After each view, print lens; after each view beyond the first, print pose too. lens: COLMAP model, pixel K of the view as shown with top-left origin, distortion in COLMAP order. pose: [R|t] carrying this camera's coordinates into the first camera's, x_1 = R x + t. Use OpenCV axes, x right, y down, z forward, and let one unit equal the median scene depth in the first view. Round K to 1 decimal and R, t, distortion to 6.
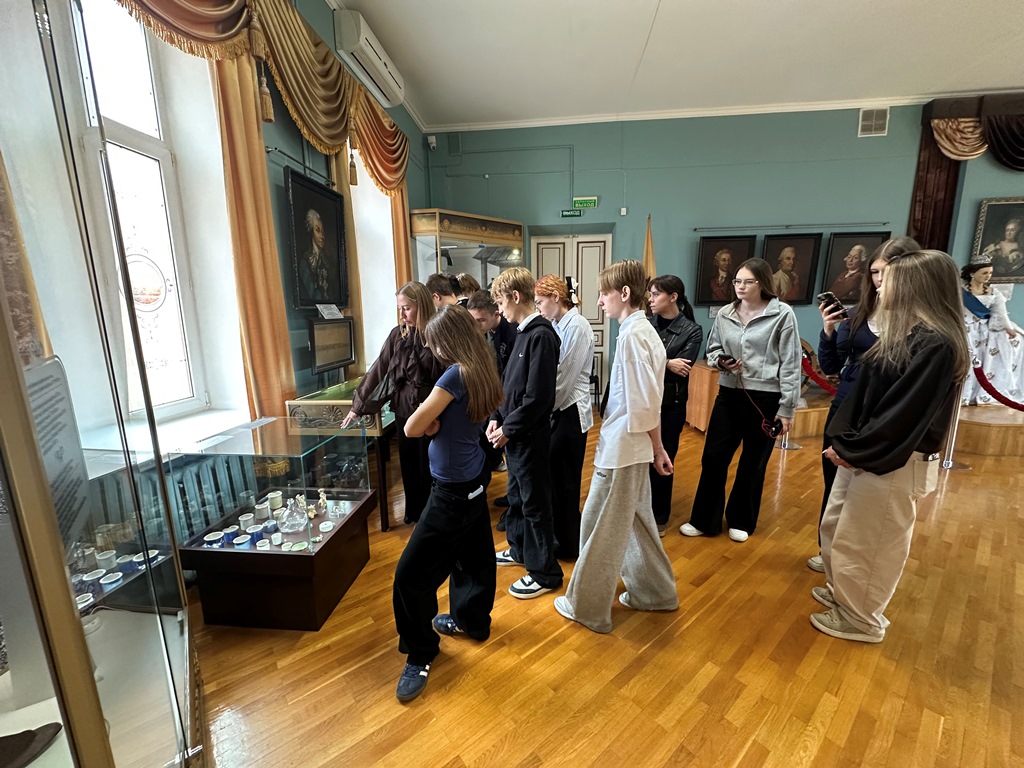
lens RADIAL K [[410.9, 0, 511.5], [0, 410.9, 384.3], [0, 0, 1]] dist [-0.000851, -0.000362]
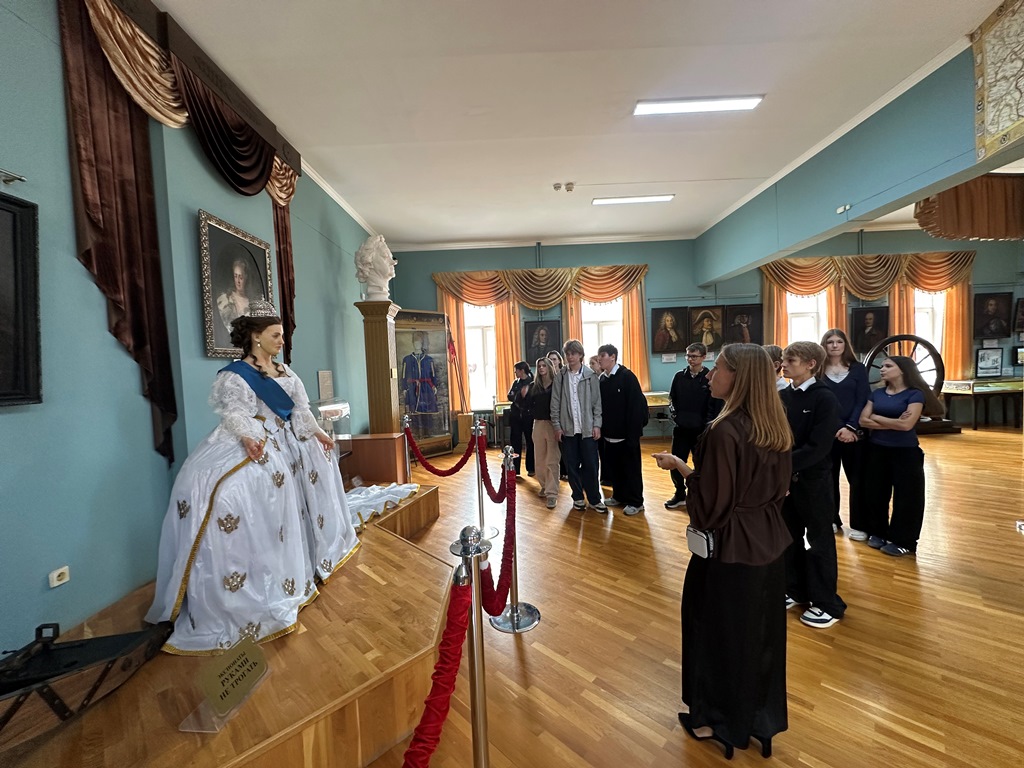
lens RADIAL K [[410.9, 0, 513.3], [0, 410.9, 385.3], [0, 0, 1]] dist [-0.000851, -0.000362]
pose [[-0.104594, -0.020238, 0.994309, 0.540384], [0.219404, 0.974690, 0.042919, -0.147925], [-0.970011, 0.222644, -0.097506, 0.688965]]
